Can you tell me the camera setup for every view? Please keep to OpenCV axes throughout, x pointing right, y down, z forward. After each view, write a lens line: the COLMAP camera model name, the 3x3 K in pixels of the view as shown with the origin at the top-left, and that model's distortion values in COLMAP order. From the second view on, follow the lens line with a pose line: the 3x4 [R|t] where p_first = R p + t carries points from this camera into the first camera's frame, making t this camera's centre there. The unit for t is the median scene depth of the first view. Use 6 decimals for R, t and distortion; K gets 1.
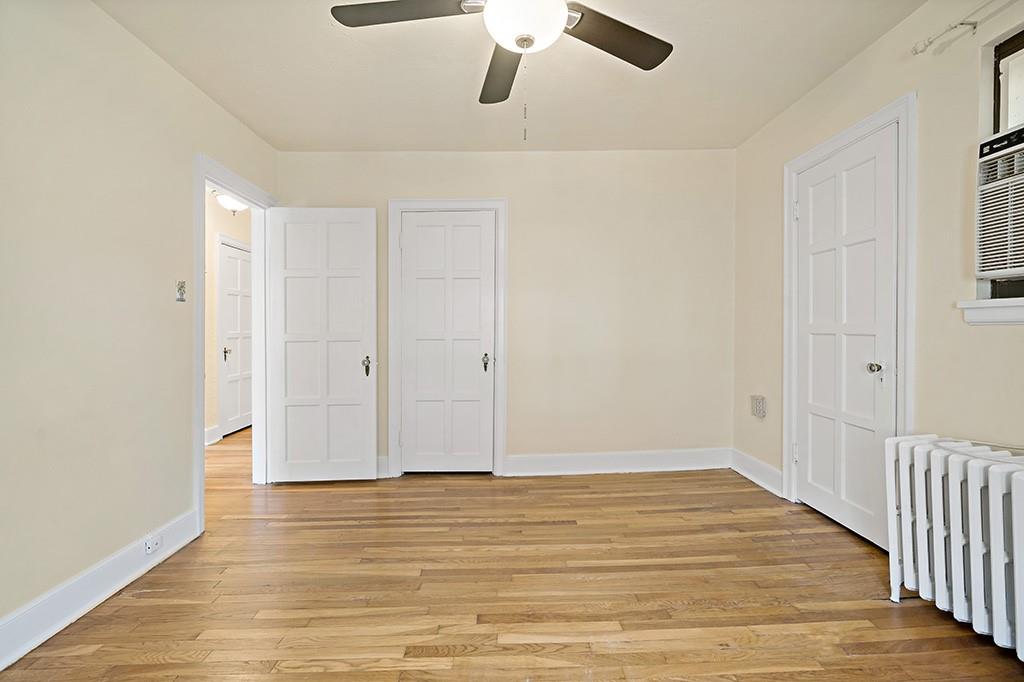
lens RADIAL K [[462.8, 0, 515.3], [0, 462.8, 327.2], [0, 0, 1]] dist [-0.013445, 0.004399]
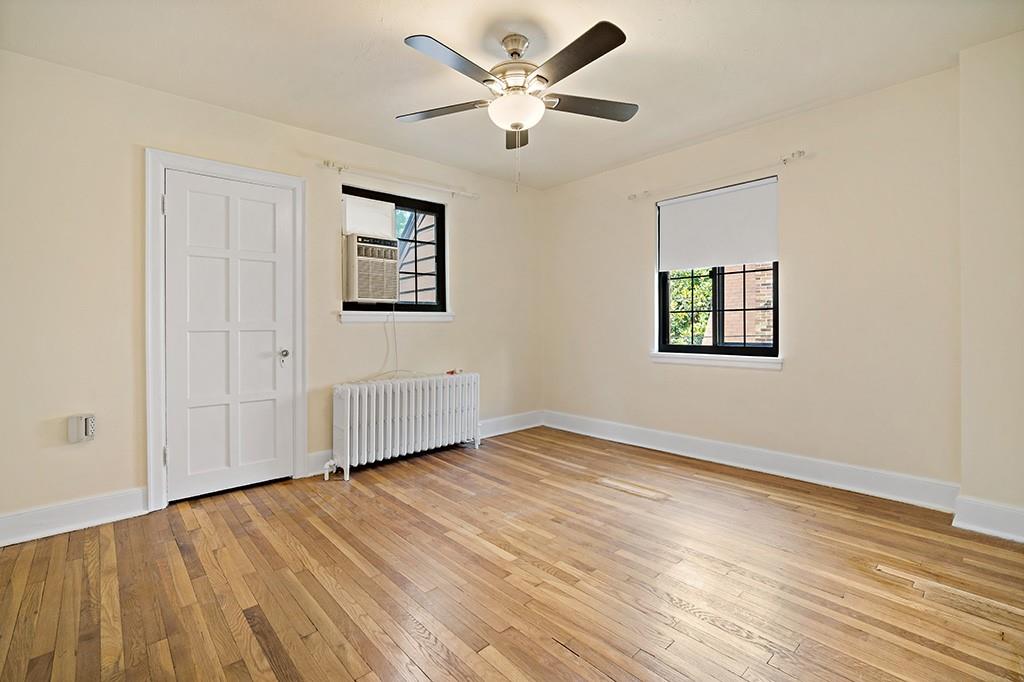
lens RADIAL K [[462.8, 0, 515.3], [0, 462.8, 327.2], [0, 0, 1]] dist [-0.013445, 0.004399]
pose [[-0.661512, 0.014161, 0.749801, -0.807521], [0.013672, 0.999883, -0.006821, 0.029859], [-0.749810, 0.005739, -0.661629, 1.471050]]
